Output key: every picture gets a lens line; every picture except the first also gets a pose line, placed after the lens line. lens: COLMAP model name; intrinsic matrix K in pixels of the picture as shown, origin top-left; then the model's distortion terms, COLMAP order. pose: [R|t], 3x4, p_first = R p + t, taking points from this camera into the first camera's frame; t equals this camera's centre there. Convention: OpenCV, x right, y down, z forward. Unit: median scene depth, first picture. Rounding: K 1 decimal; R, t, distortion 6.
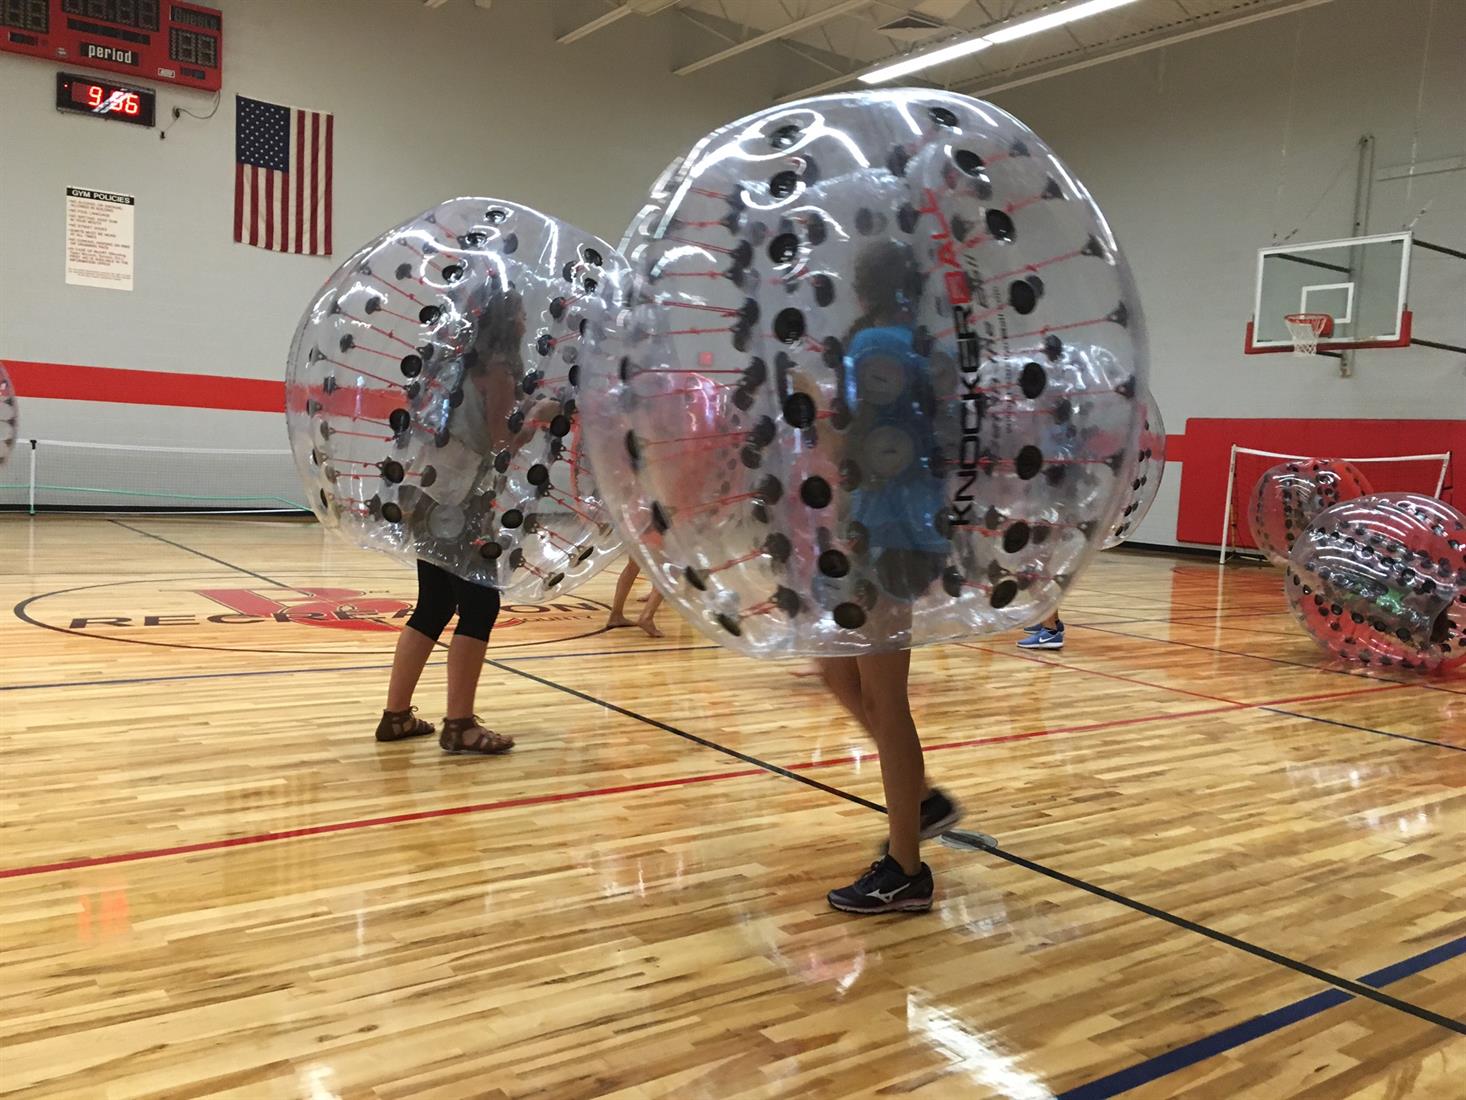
lens RADIAL K [[1240.5, 0, 731.5], [0, 1240.5, 554.8], [0, 0, 1]] dist [0.054524, -0.069819]
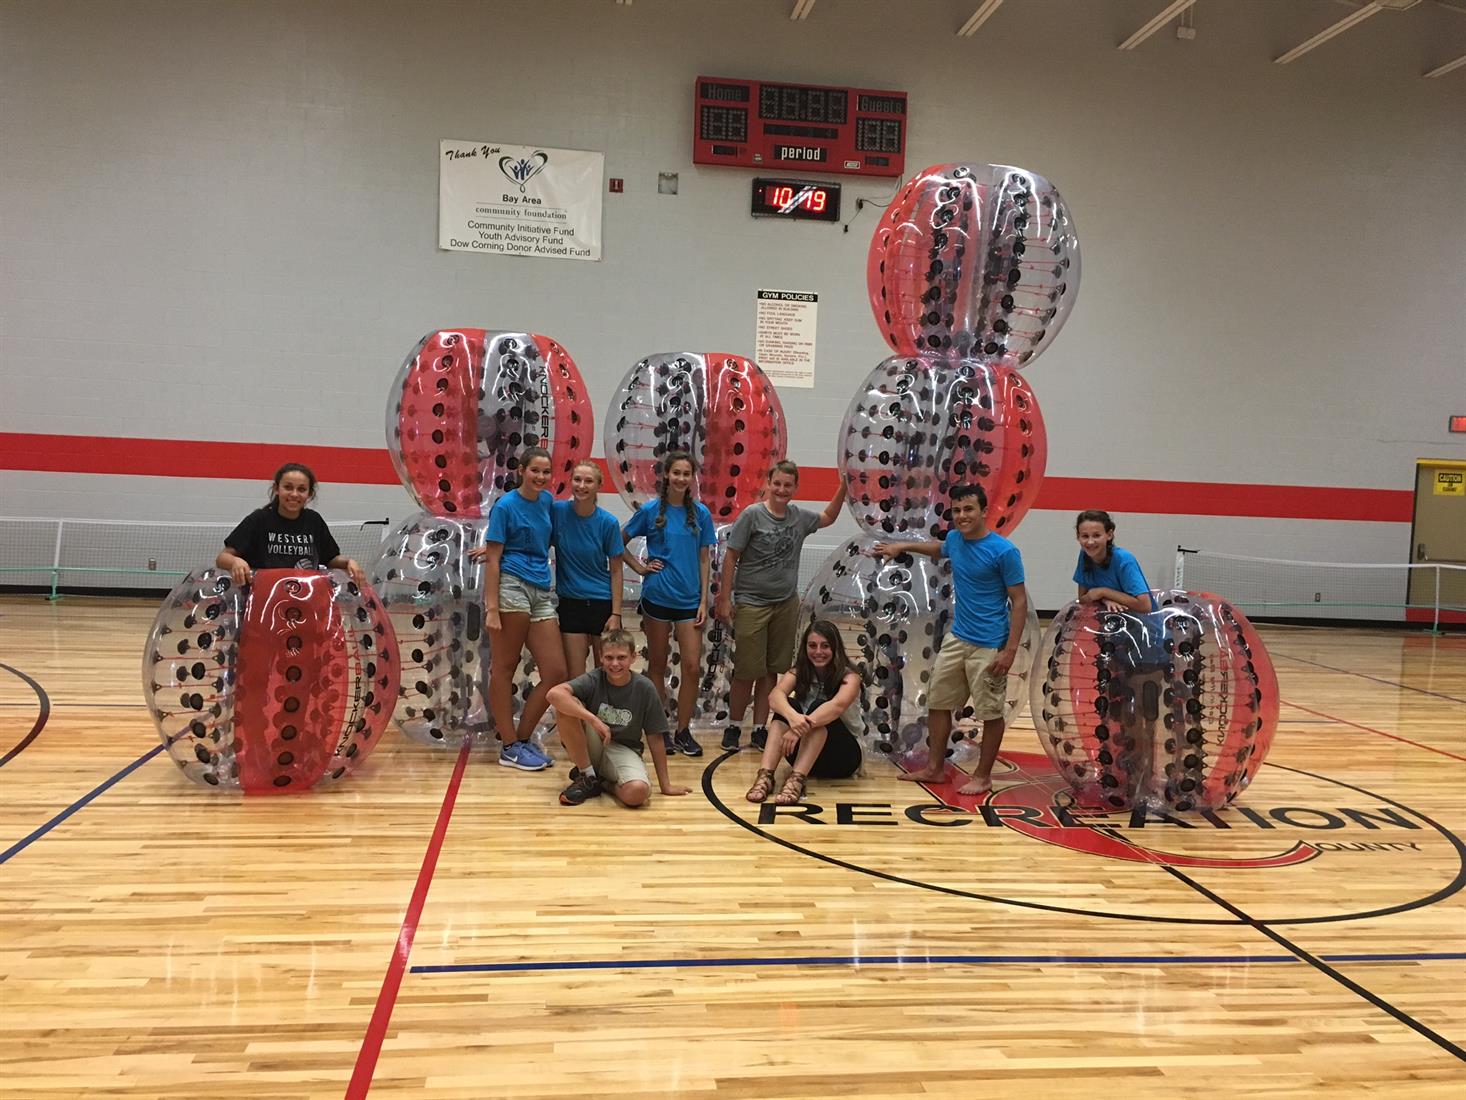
lens RADIAL K [[1240.5, 0, 742.5], [0, 1240.5, 549.2], [0, 0, 1]] dist [0.054524, -0.069819]
pose [[0.884151, 0.007756, -0.467137, -0.068591], [-0.029274, 0.998817, -0.038822, -0.043982], [0.466283, 0.047999, 0.883332, 0.113840]]
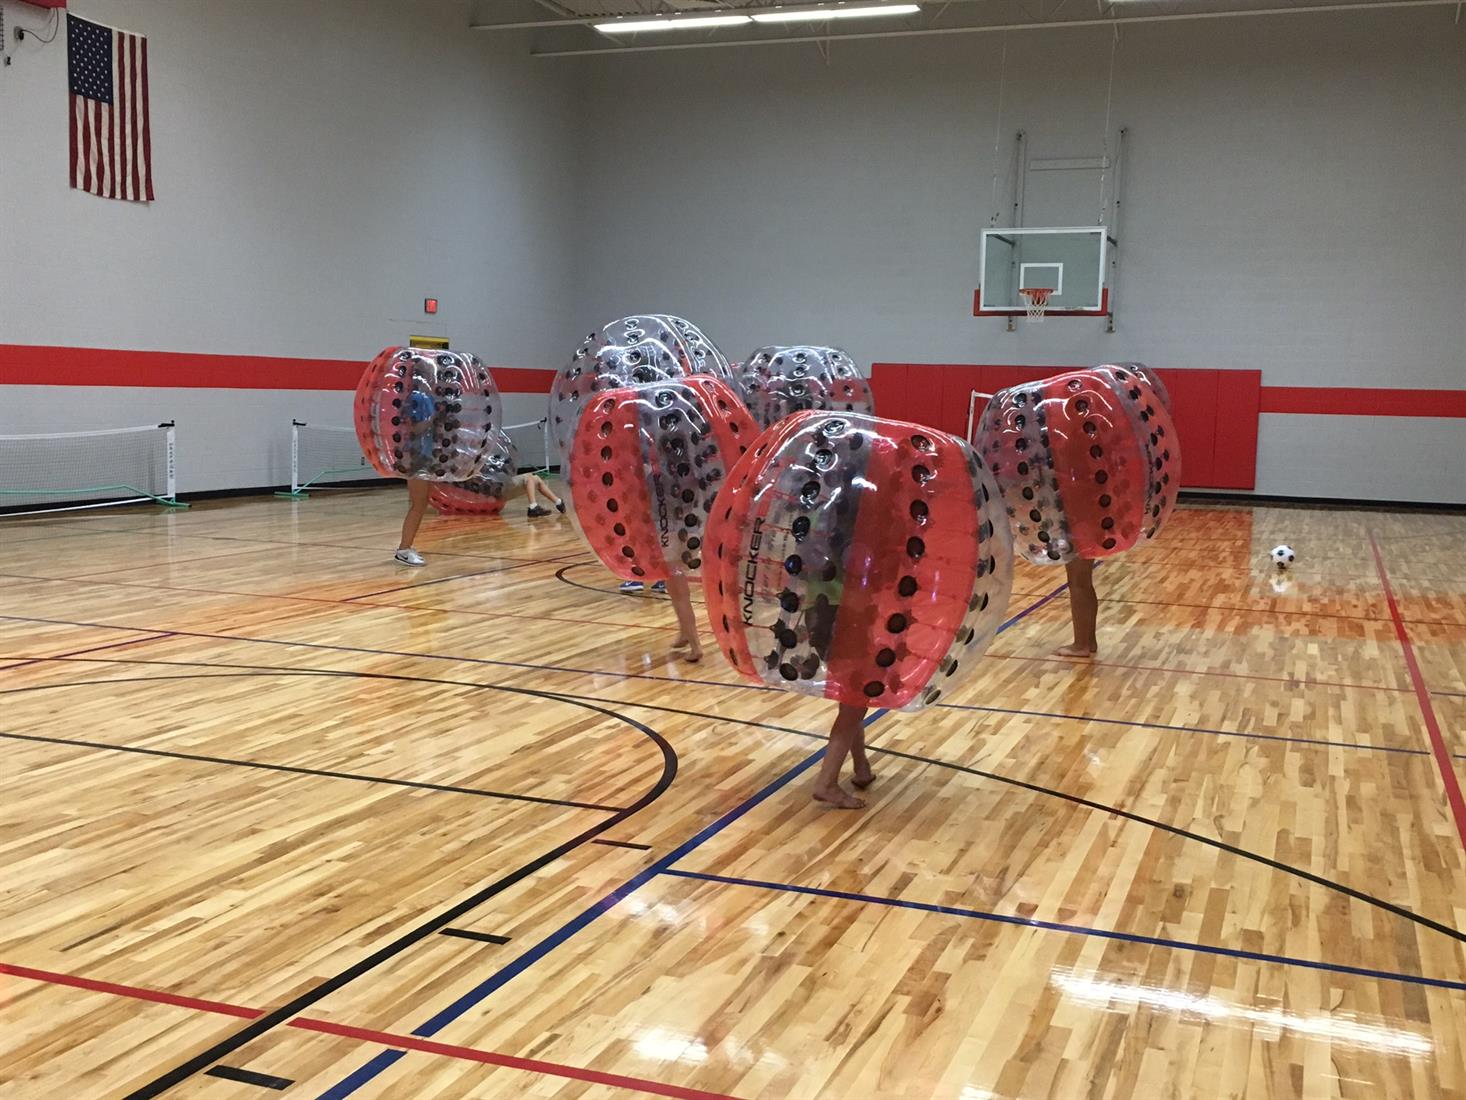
lens RADIAL K [[1612.6, 0, 730.3], [0, 1612.6, 549.7], [0, 0, 1]] dist [0.043417, 0.000000]
pose [[0.832493, -0.084760, 0.547514, -0.672943], [0.060873, 0.996239, 0.061669, -0.048818], [-0.550681, -0.018010, 0.834521, -0.173696]]
